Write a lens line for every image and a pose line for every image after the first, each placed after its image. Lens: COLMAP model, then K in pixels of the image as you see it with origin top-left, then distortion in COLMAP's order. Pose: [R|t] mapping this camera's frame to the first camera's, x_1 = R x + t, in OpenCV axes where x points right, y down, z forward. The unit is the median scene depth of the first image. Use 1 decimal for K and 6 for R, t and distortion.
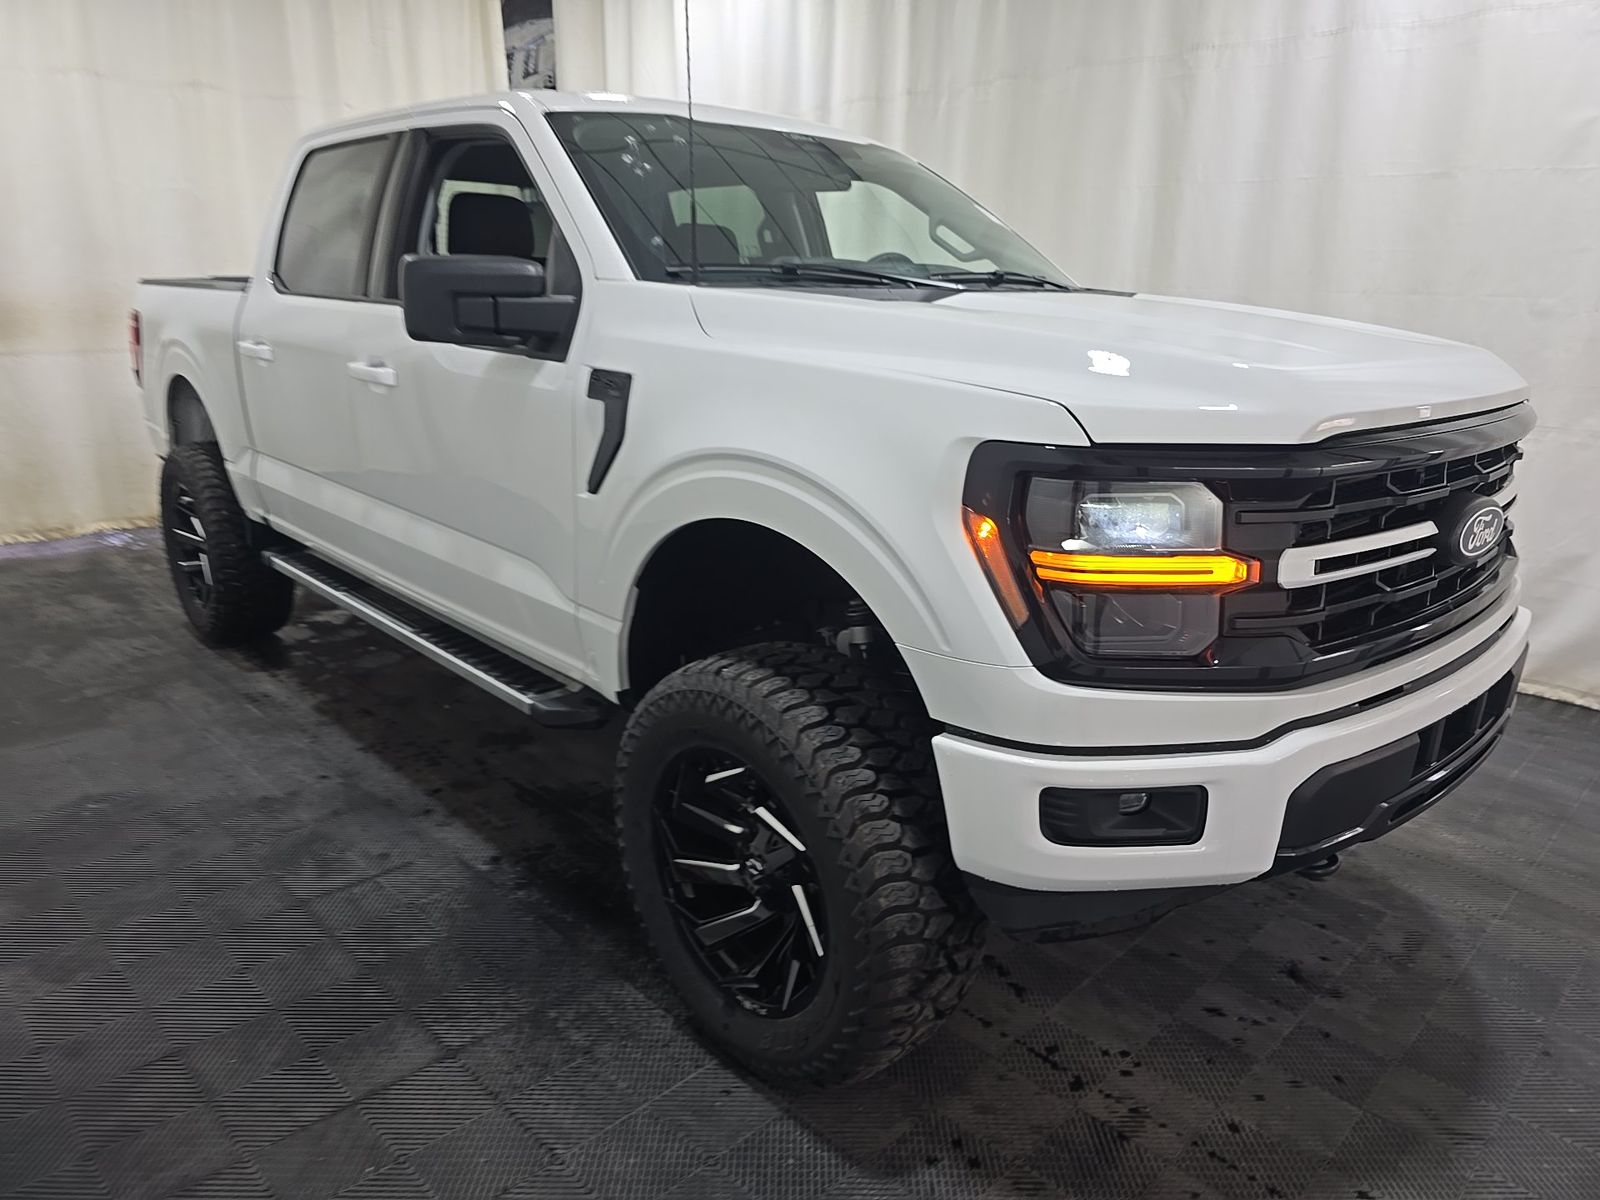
lens RADIAL K [[1086.9, 0, 805.1], [0, 1086.9, 591.9], [0, 0, 1]] dist [0.016748, -0.001700]
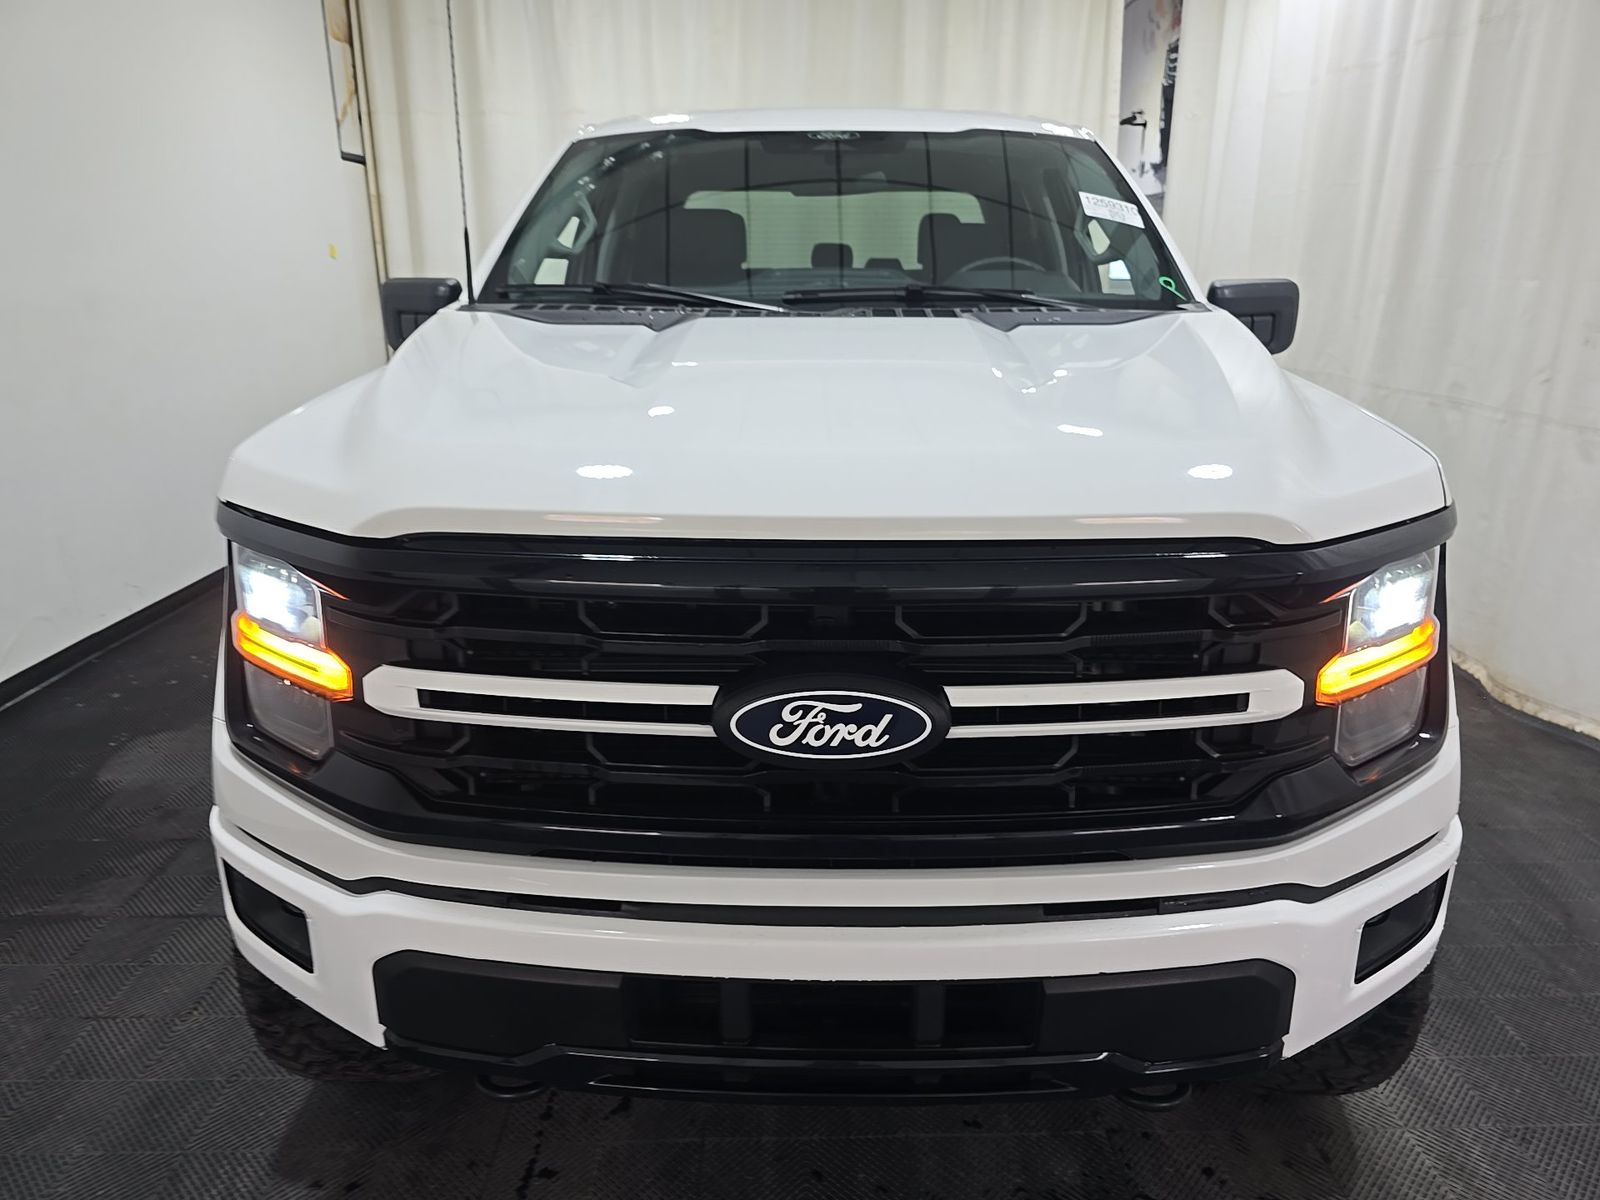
lens RADIAL K [[1082.8, 0, 799.7], [0, 1082.8, 573.5], [0, 0, 1]] dist [0.001838, -0.001754]
pose [[0.725376, 0.176384, -0.665370, 1.013672], [-0.173422, 0.982261, 0.071328, -0.184610], [0.666149, 0.063650, 0.743098, 0.520015]]
